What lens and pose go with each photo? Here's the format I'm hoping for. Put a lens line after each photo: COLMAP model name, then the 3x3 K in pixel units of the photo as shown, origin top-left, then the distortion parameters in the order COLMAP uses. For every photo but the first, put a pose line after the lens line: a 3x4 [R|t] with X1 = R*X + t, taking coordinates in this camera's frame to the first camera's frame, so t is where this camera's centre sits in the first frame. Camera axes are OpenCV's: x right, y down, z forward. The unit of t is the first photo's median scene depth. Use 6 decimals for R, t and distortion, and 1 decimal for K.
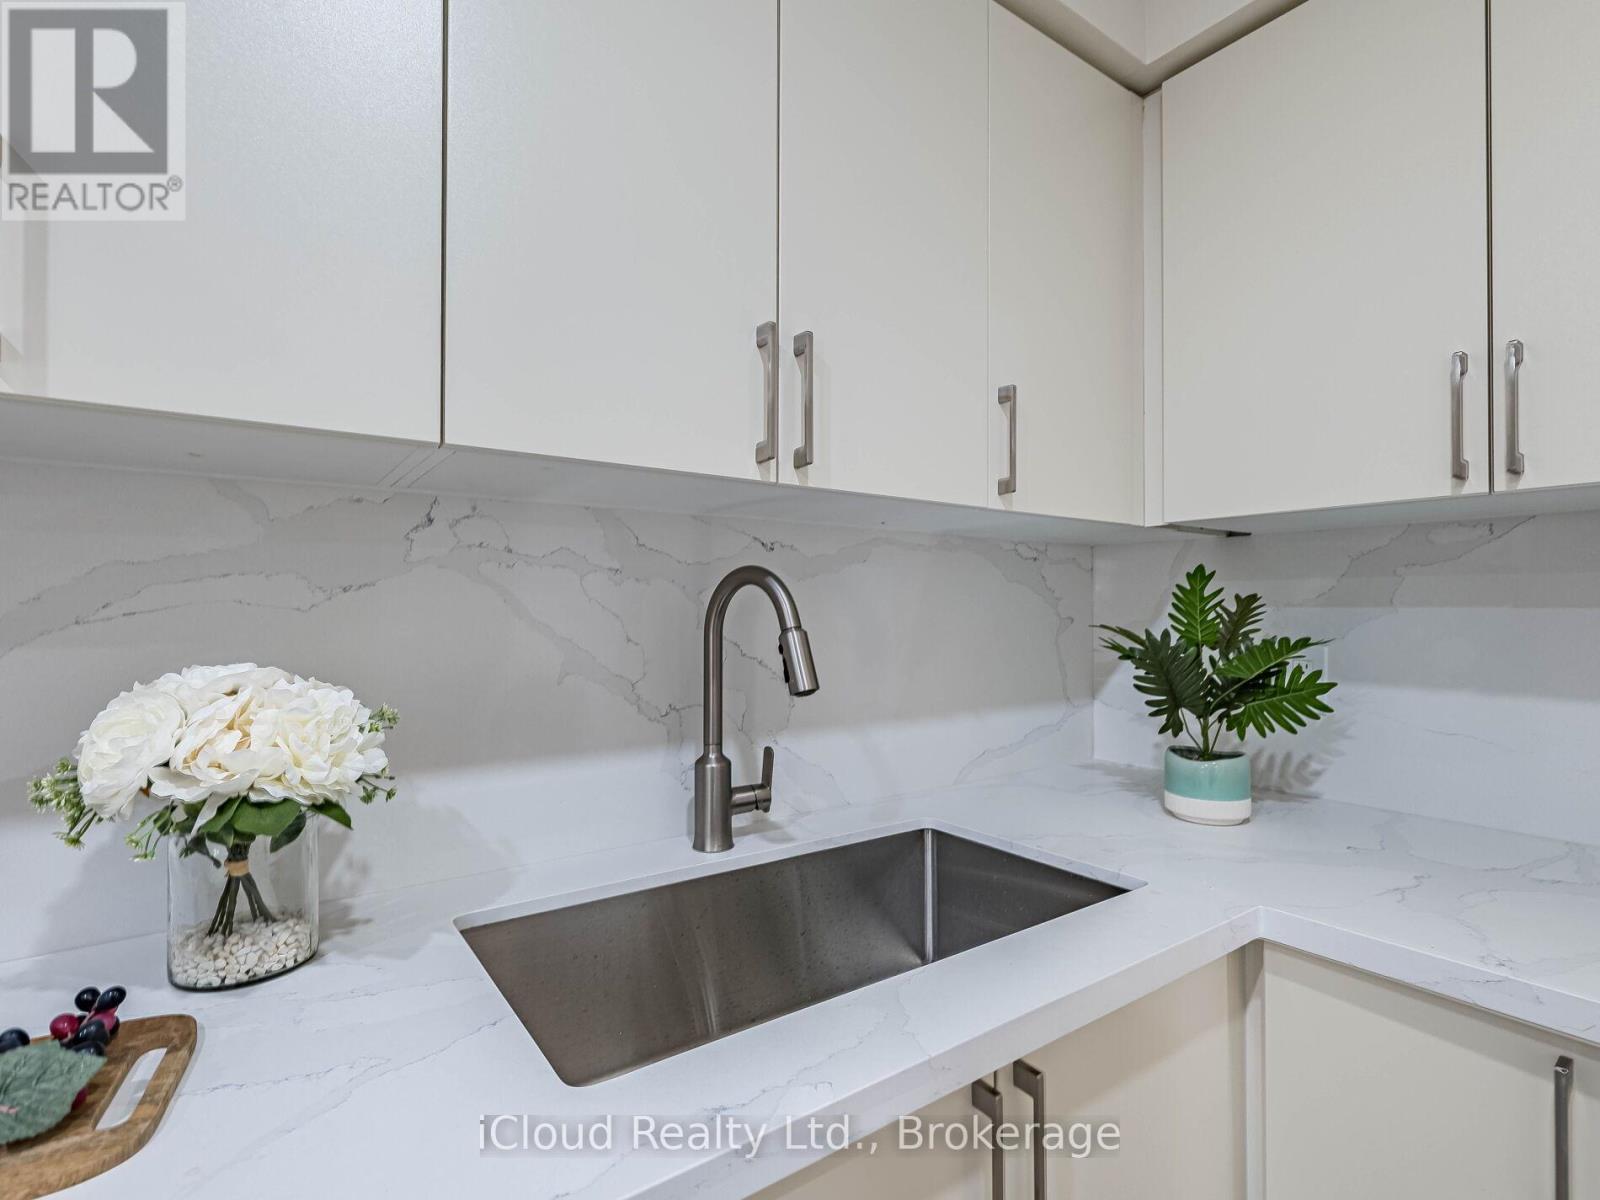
lens RADIAL K [[771.2, 0, 793.8], [0, 771.2, 603.0], [0, 0, 1]] dist [-0.000007, -0.000040]
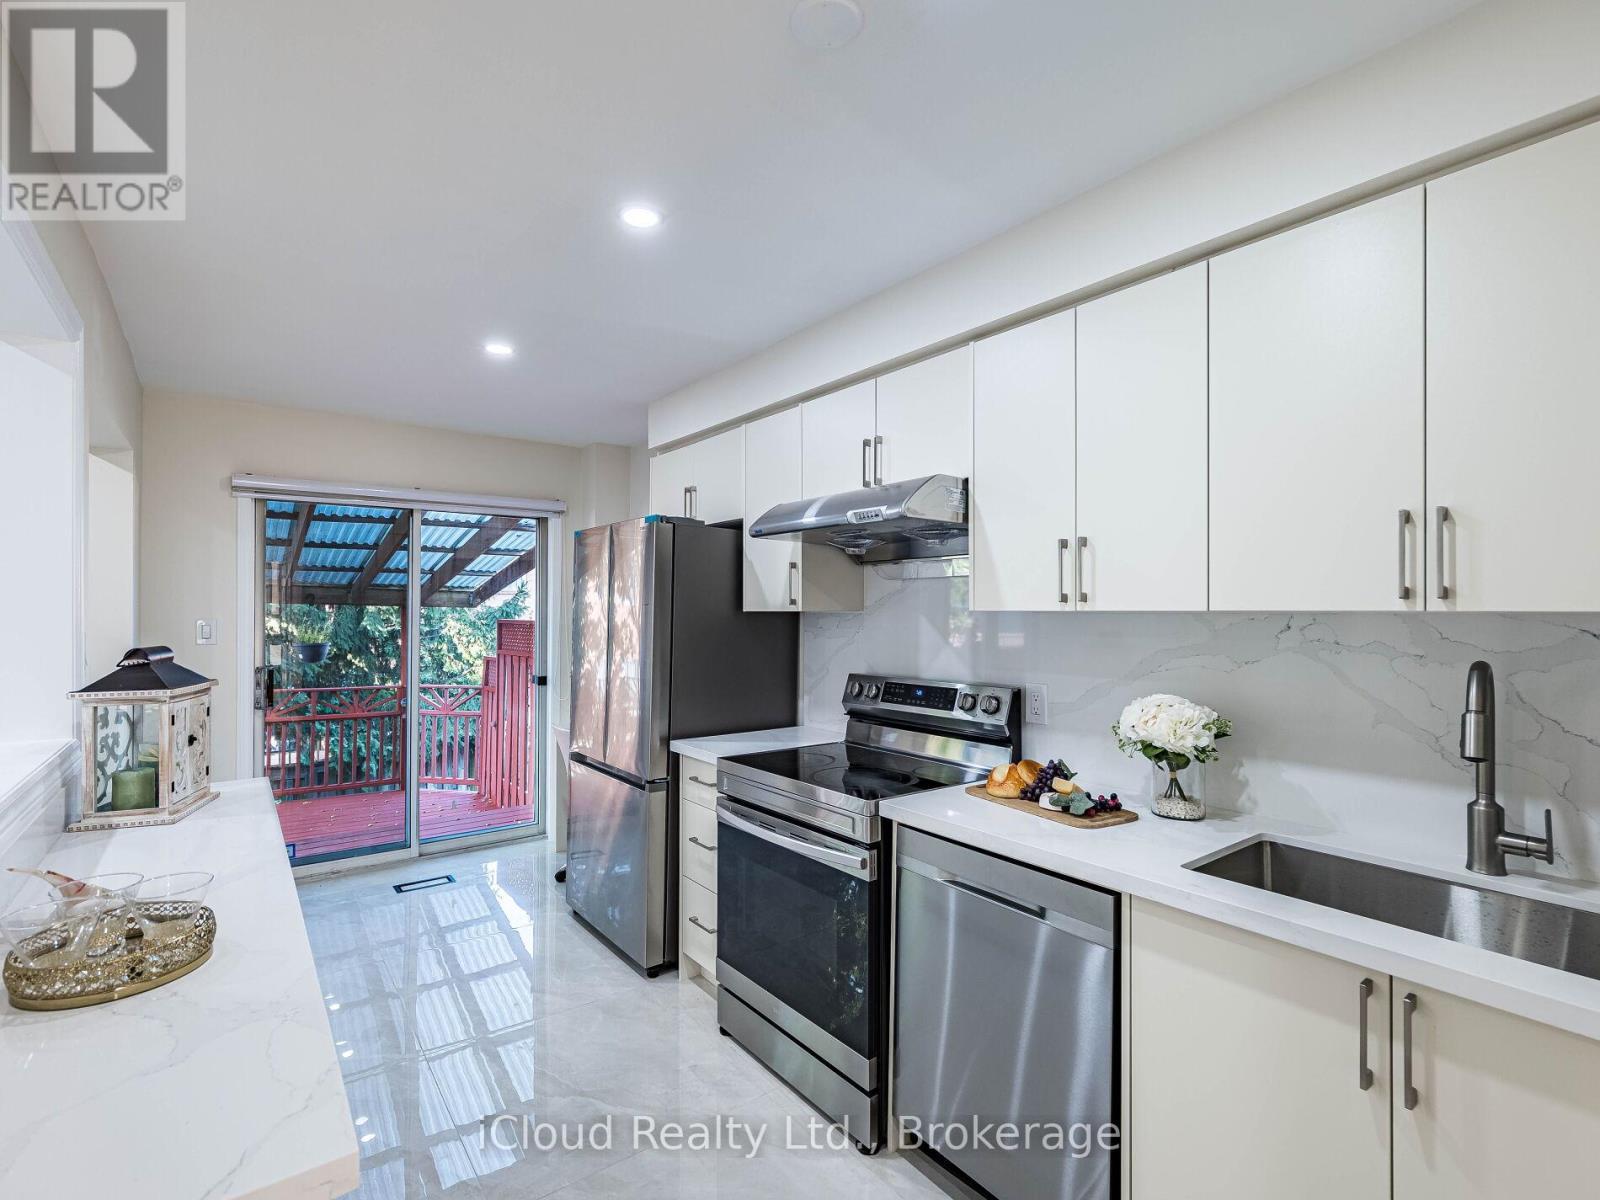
lens RADIAL K [[771.2, 0, 793.8], [0, 771.2, 603.0], [0, 0, 1]] dist [-0.000007, -0.000040]
pose [[0.032040, -0.008664, -0.999449, 1.170017], [0.009167, 0.999923, -0.008374, -0.140234], [0.999445, -0.008894, 0.032117, -0.215399]]
